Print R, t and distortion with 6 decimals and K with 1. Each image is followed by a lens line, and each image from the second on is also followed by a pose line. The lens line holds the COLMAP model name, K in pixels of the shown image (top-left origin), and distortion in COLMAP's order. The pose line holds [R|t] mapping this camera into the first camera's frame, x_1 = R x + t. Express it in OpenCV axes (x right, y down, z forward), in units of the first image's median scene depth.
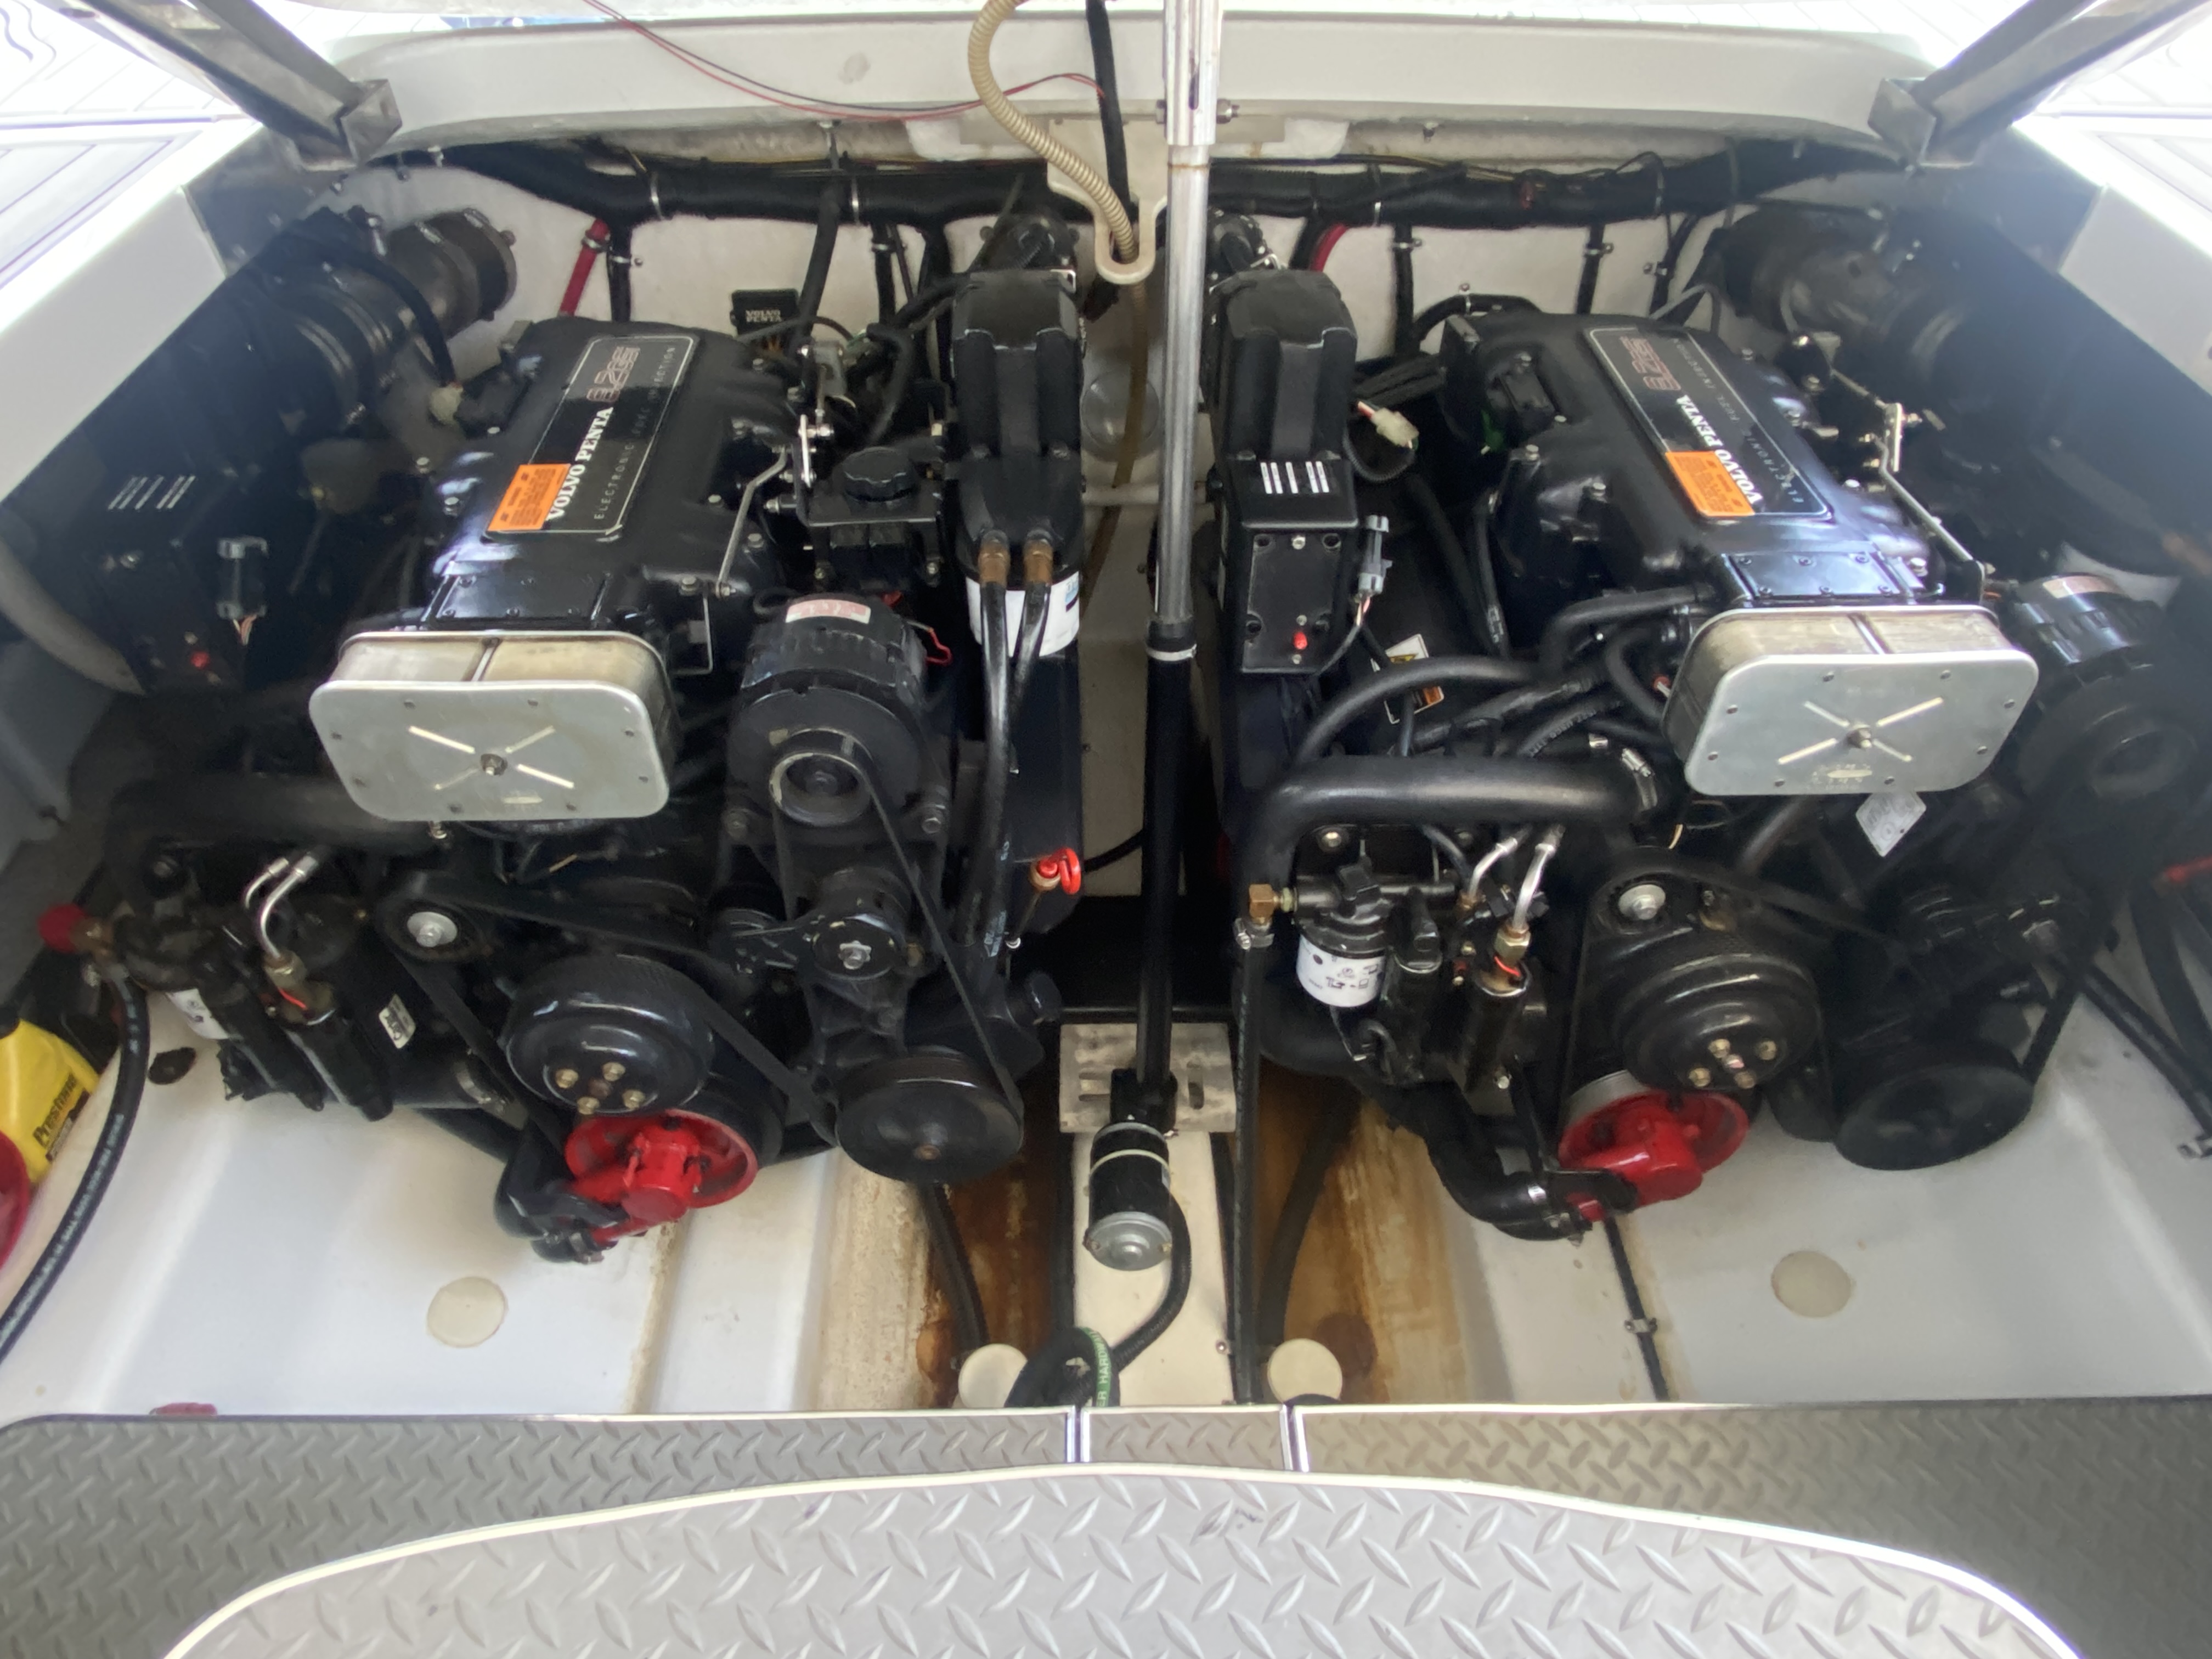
lens RADIAL K [[1314.8, 0, 1106.0], [0, 1314.8, 829.5], [0, 0, 1]] dist [0.046827, -0.057929]
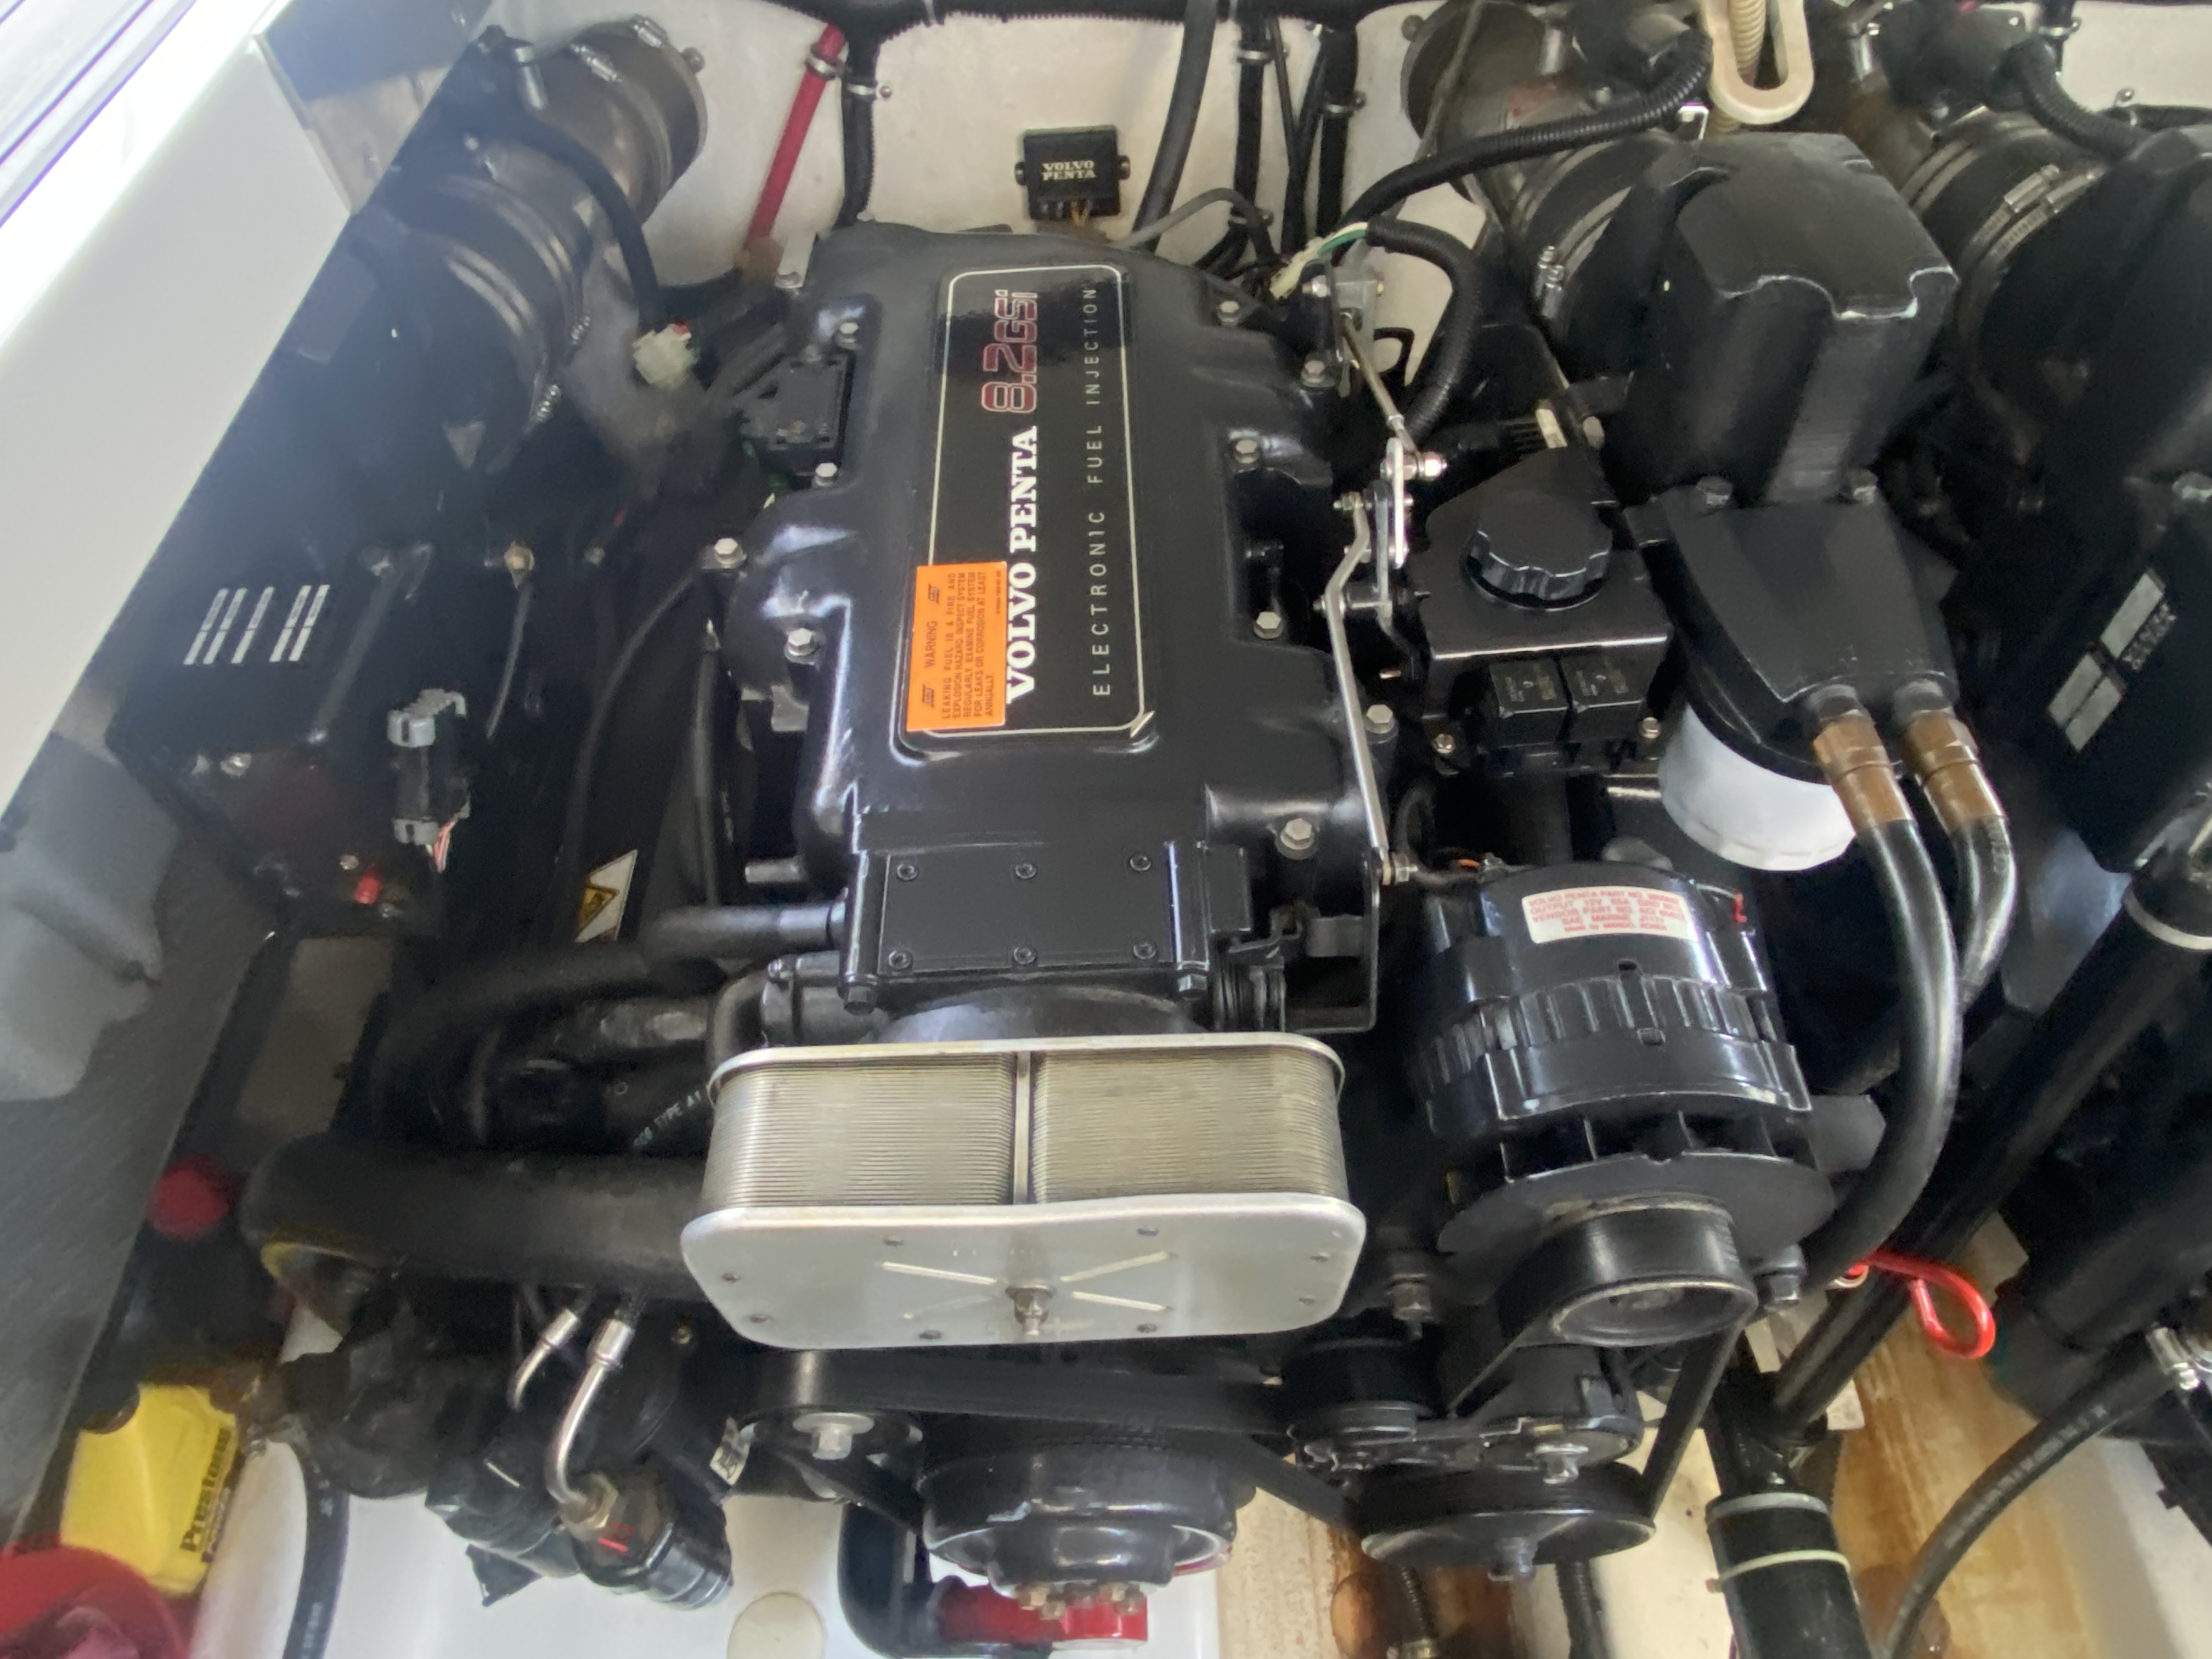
lens RADIAL K [[1314.8, 0, 1106.0], [0, 1314.8, 829.5], [0, 0, 1]] dist [0.046827, -0.057929]
pose [[0.999277, -0.010556, -0.036526, -0.264154], [0.015901, 0.988664, 0.149299, -0.189225], [0.034536, -0.149772, 0.988117, 0.343870]]
